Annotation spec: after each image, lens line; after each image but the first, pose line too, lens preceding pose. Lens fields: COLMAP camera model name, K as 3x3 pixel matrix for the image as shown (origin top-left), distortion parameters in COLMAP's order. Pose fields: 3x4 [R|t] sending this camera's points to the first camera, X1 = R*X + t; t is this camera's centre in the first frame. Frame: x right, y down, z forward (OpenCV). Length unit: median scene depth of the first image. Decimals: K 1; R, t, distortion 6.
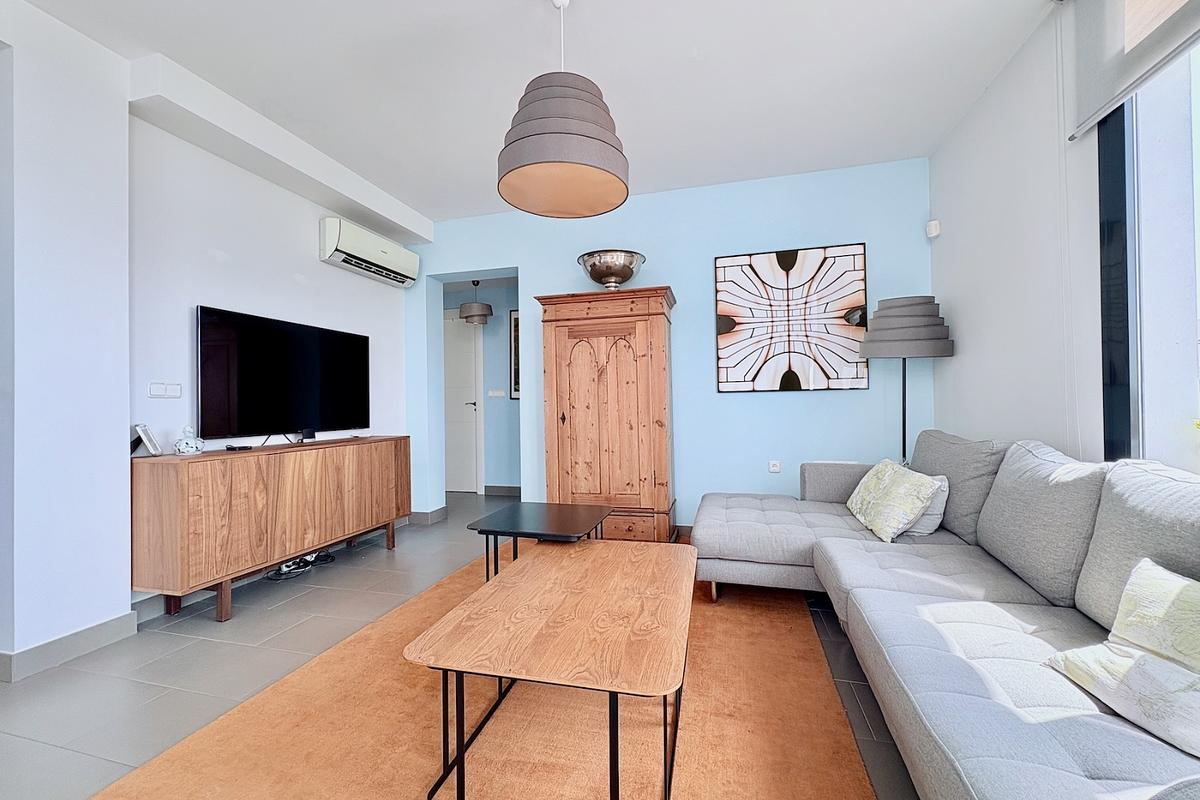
lens RADIAL K [[479.7, 0, 602.7], [0, 479.7, 401.6], [0, 0, 1]] dist [-0.000163, 0.000071]
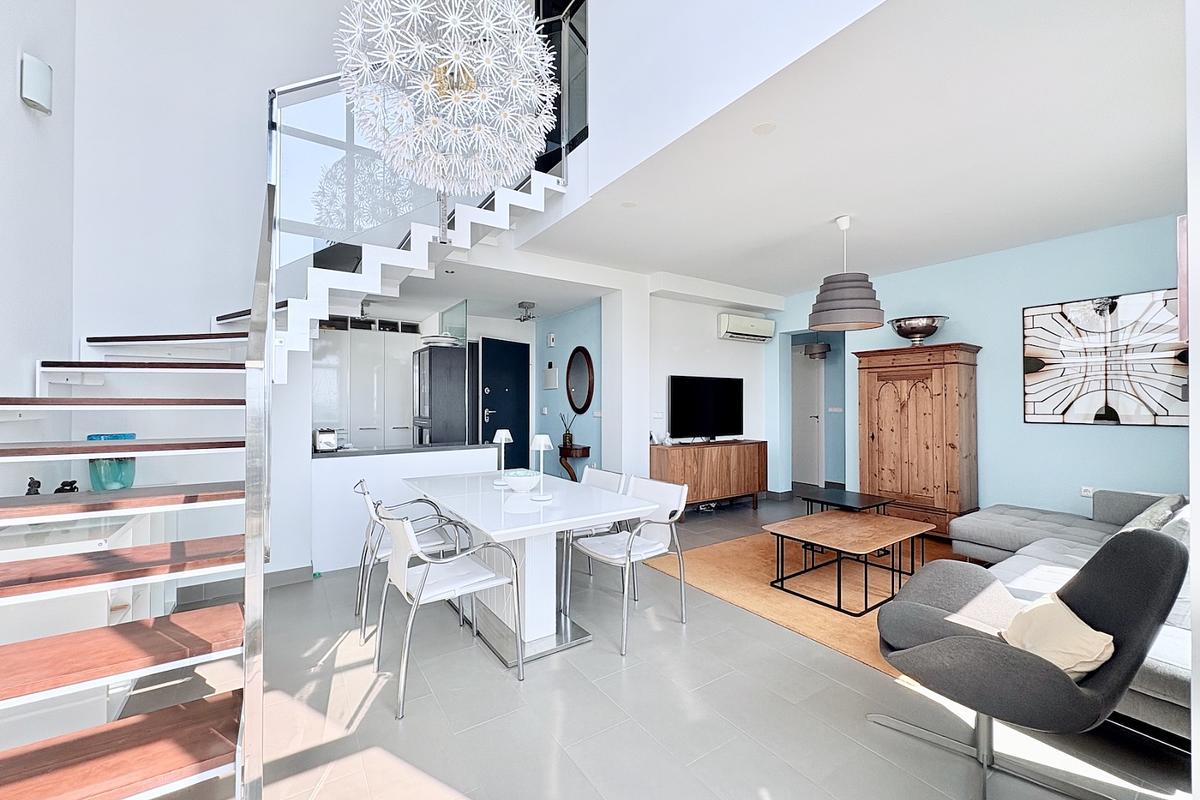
lens RADIAL K [[479.7, 0, 595.7], [0, 479.7, 400.2], [0, 0, 1]] dist [-0.000163, 0.000071]
pose [[0.745014, 0.011338, -0.666952, 0.252983], [-0.007570, 0.999935, 0.008543, -0.080210], [0.667006, -0.001316, 0.745051, -0.611683]]
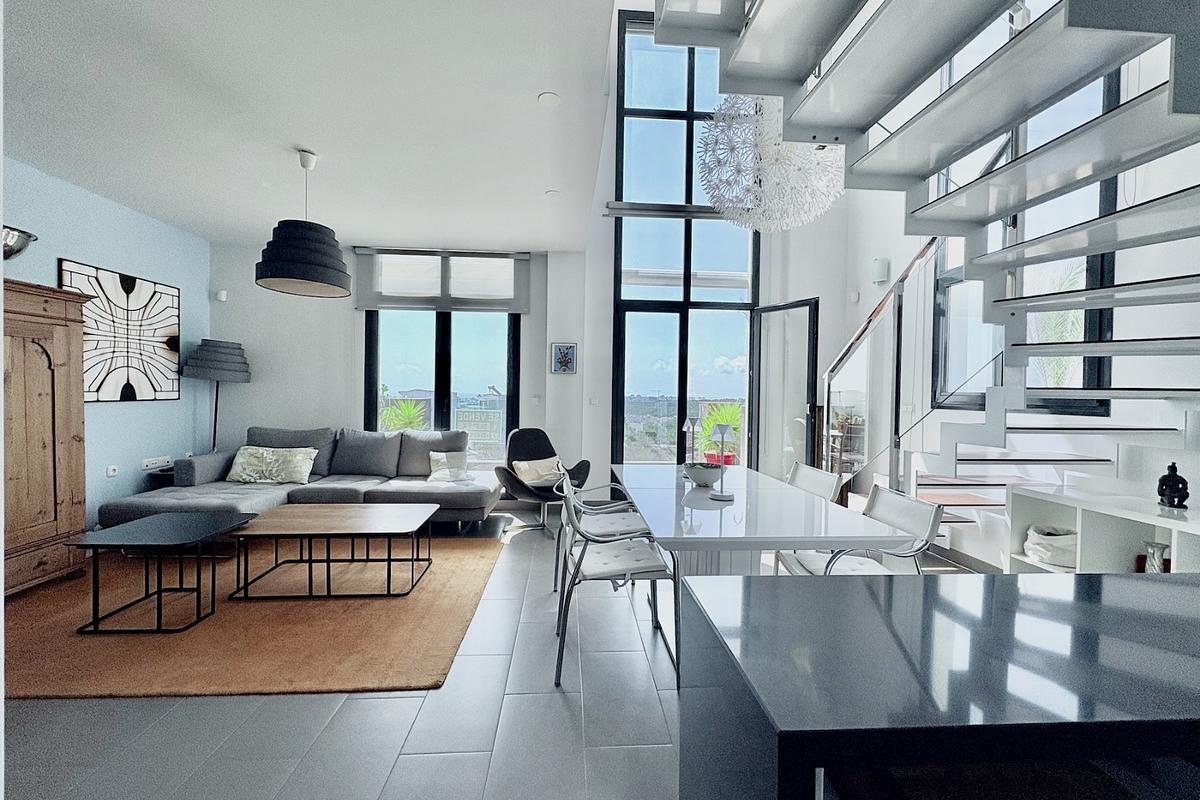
lens RADIAL K [[479.7, 0, 597.8], [0, 479.7, 398.9], [0, 0, 1]] dist [-0.000163, 0.000071]
pose [[-0.317852, -0.004455, 0.948130, -1.034828], [-0.021615, 0.999763, -0.002548, -0.048861], [-0.947894, -0.021304, -0.317873, 0.316418]]
